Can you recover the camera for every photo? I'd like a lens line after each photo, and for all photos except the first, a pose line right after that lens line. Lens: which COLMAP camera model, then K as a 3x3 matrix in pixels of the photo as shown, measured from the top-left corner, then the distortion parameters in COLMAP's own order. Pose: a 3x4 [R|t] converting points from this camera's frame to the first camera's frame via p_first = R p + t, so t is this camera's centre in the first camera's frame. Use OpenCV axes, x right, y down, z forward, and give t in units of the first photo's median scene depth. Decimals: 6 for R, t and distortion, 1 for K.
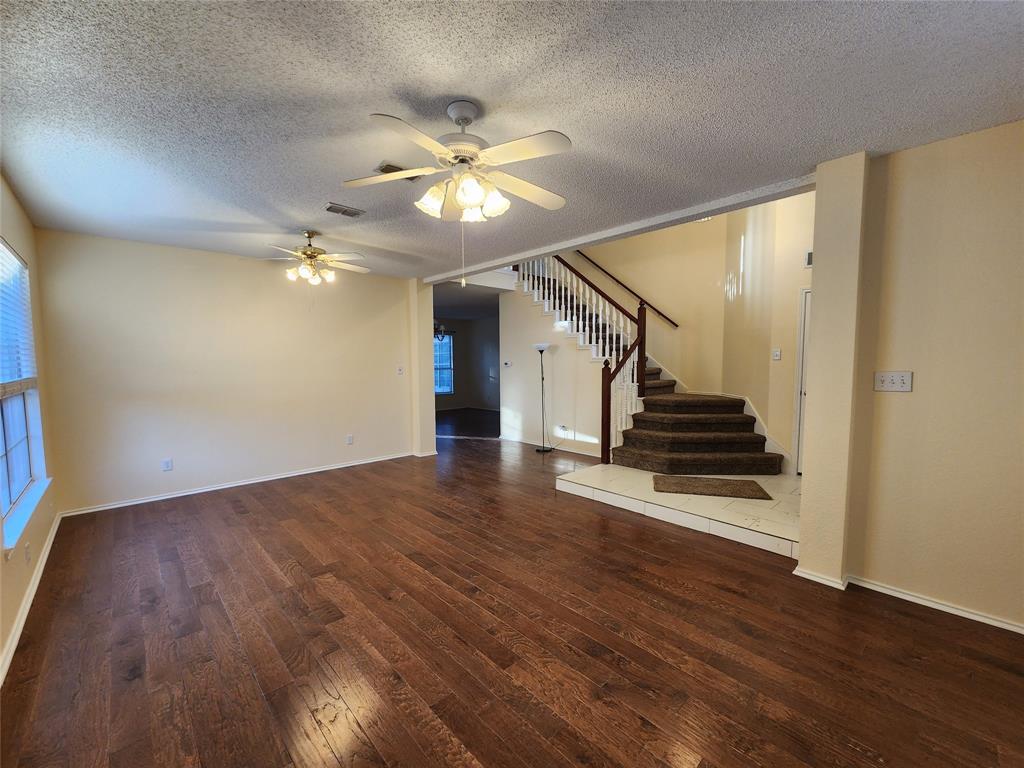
lens RADIAL K [[424.3, 0, 507.7], [0, 424.3, 388.1], [0, 0, 1]] dist [-0.001308, -0.000141]
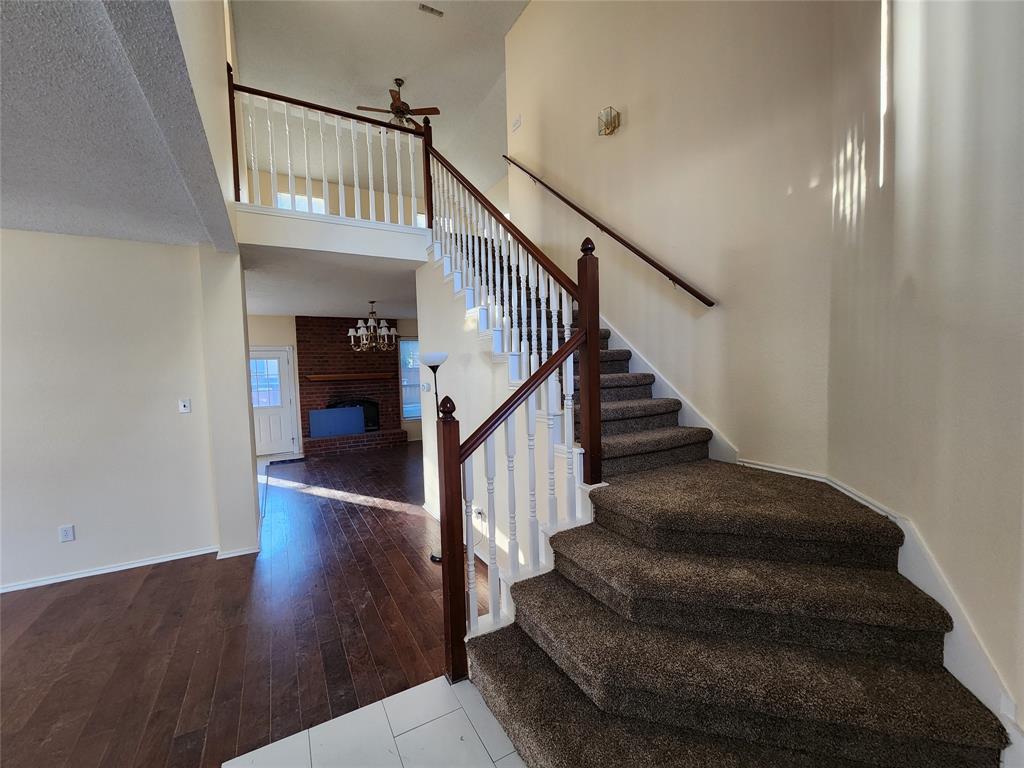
lens RADIAL K [[422.2, 0, 509.2], [0, 422.2, 389.2], [0, 0, 1]] dist [-0.000105, -0.000506]
pose [[0.972552, -0.004770, -0.232639, 0.336414], [0.002884, 0.999960, -0.008448, -0.064425], [0.232670, 0.007545, 0.972527, 0.604539]]
